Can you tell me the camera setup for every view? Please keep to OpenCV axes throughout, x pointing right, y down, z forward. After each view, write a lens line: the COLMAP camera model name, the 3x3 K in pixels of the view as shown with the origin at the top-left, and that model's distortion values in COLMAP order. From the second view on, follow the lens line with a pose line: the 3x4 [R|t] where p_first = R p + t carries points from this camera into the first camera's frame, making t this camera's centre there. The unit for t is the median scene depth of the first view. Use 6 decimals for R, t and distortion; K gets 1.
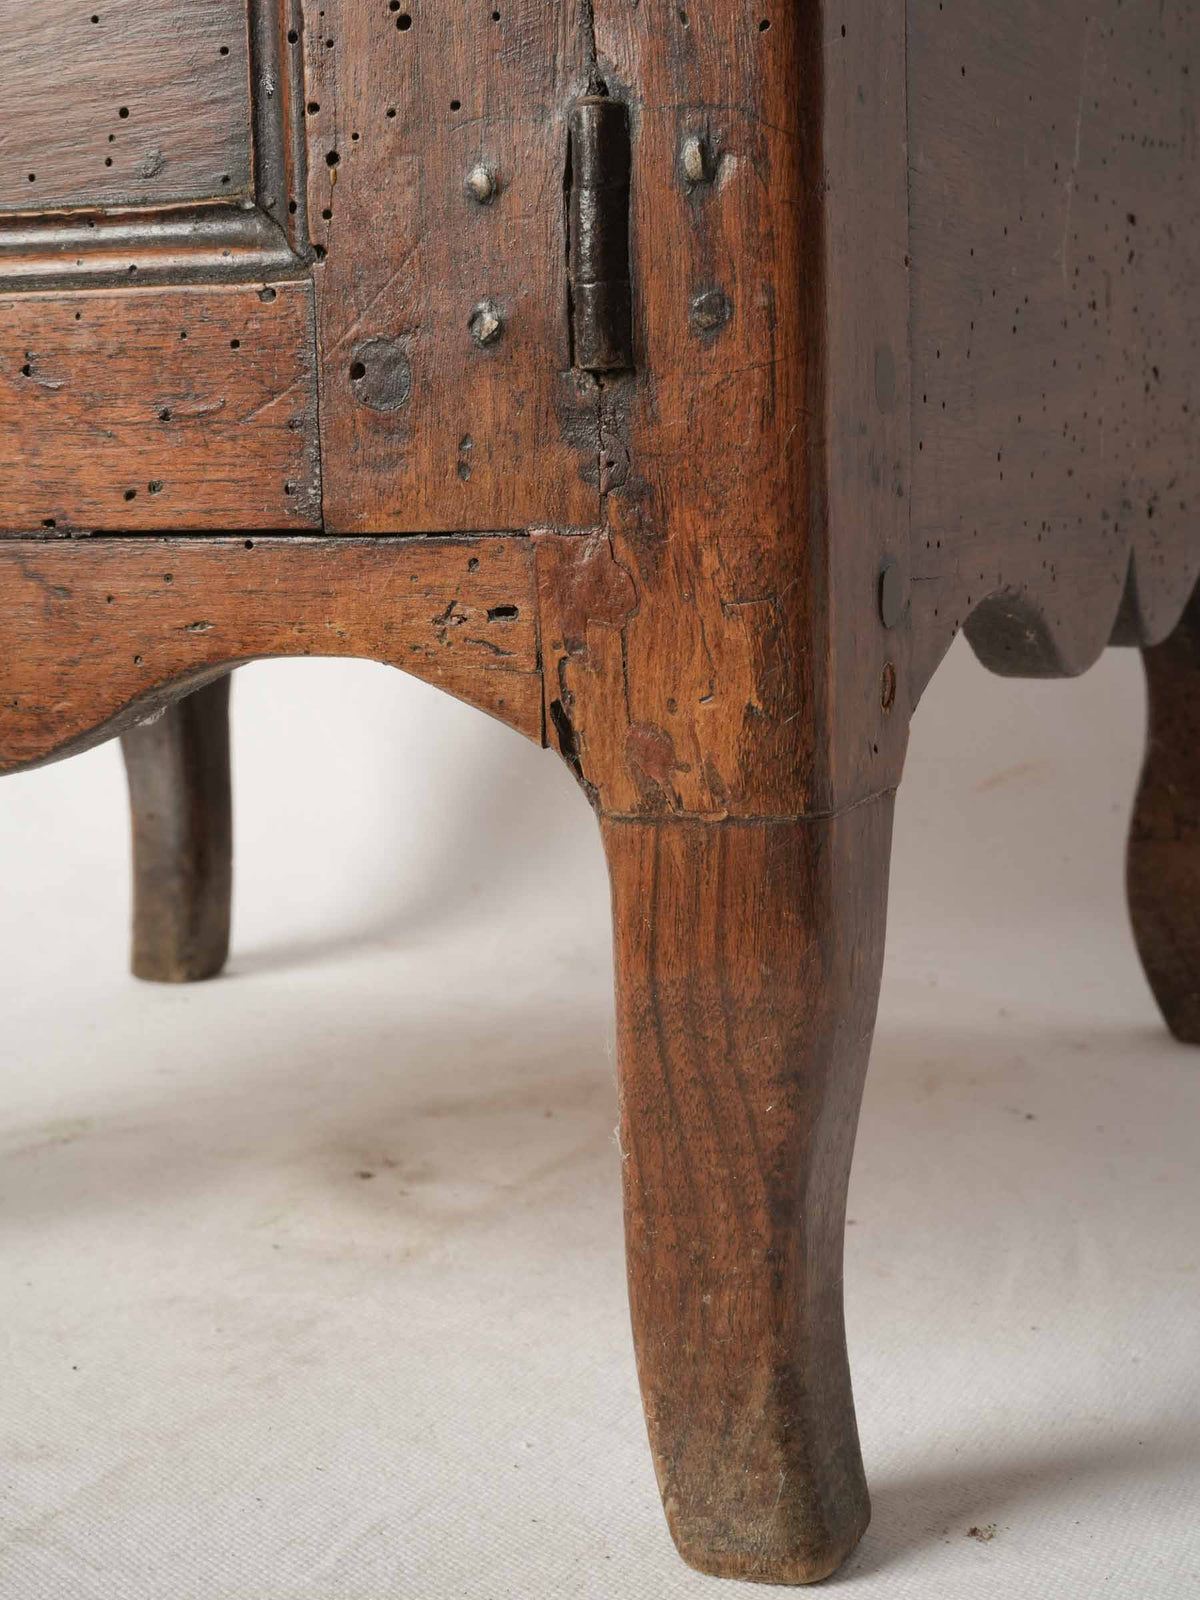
lens RADIAL K [[2607.3, 0, 600.0], [0, 2607.3, 800.0], [0, 0, 1]] dist [-0.001552, 0.013598]
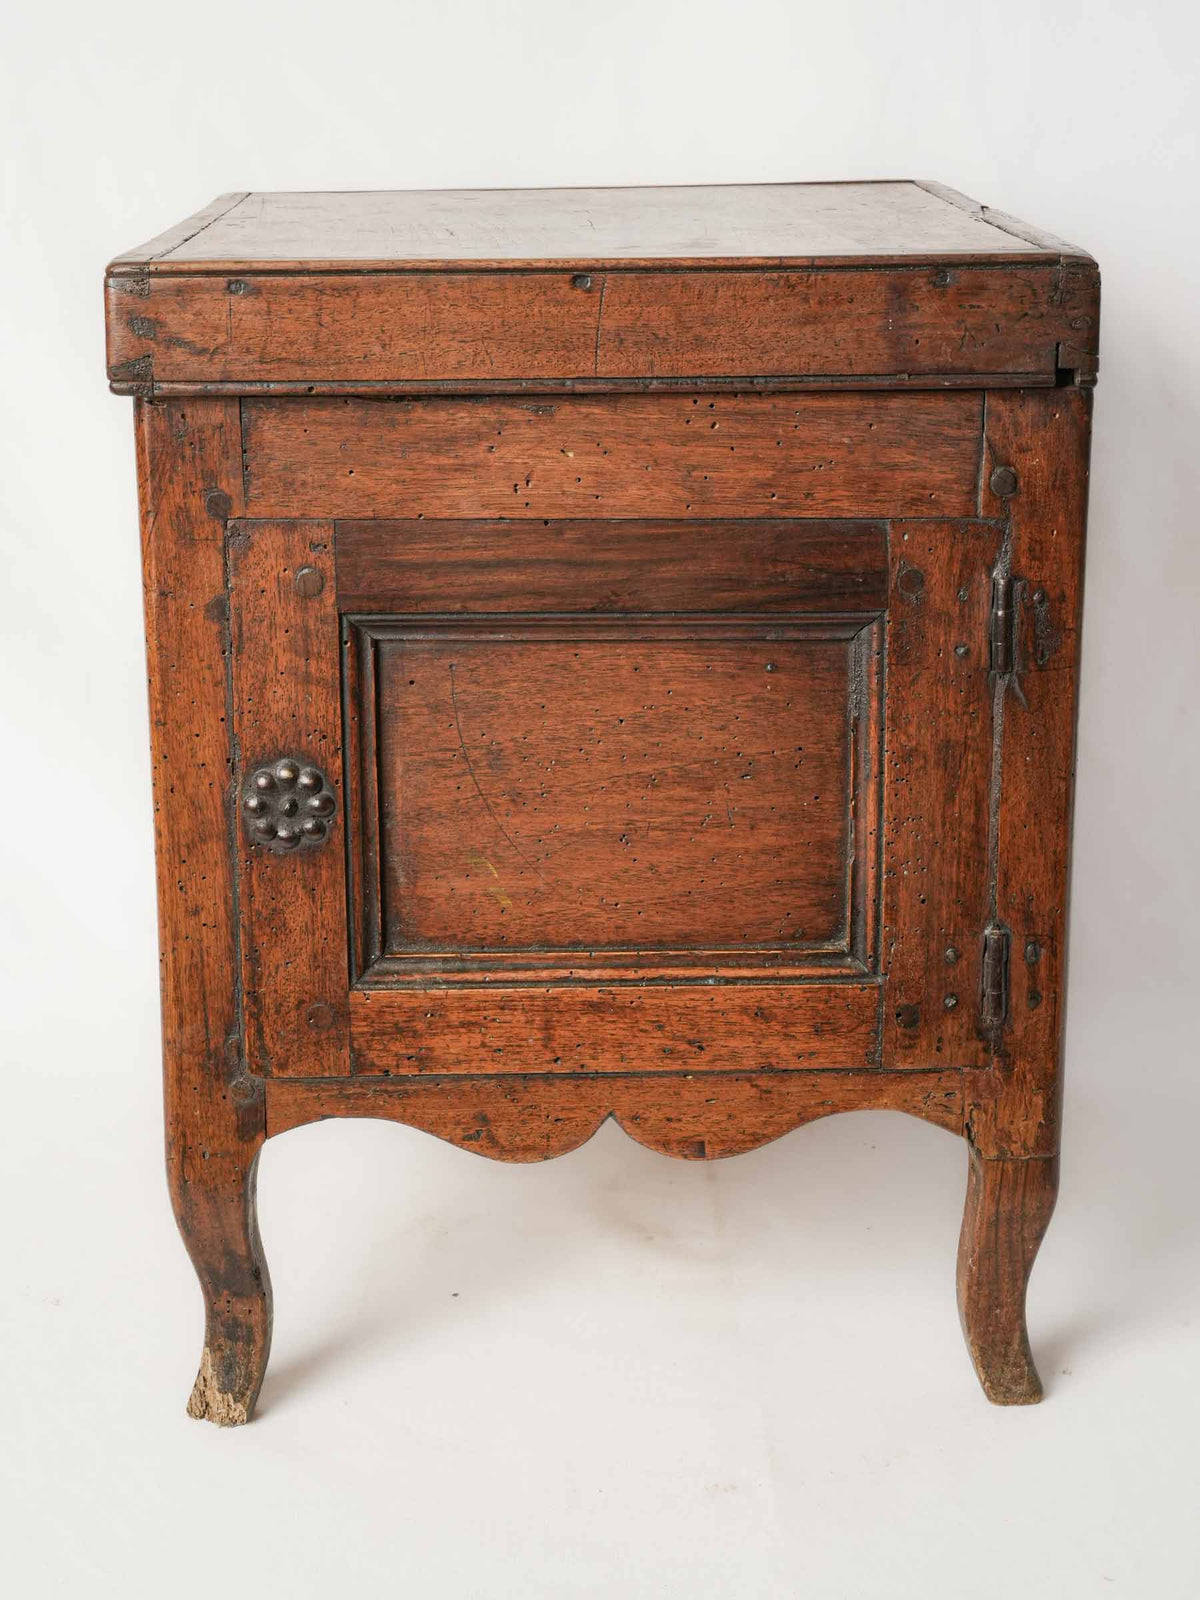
lens RADIAL K [[2607.3, 0, 600.0], [0, 2607.3, 800.0], [0, 0, 1]] dist [-0.001552, 0.013598]
pose [[0.924152, -0.094127, 0.370246, -1.405196], [0.050271, 0.990706, 0.126388, -0.764946], [-0.378702, -0.098189, 0.920295, -1.432155]]
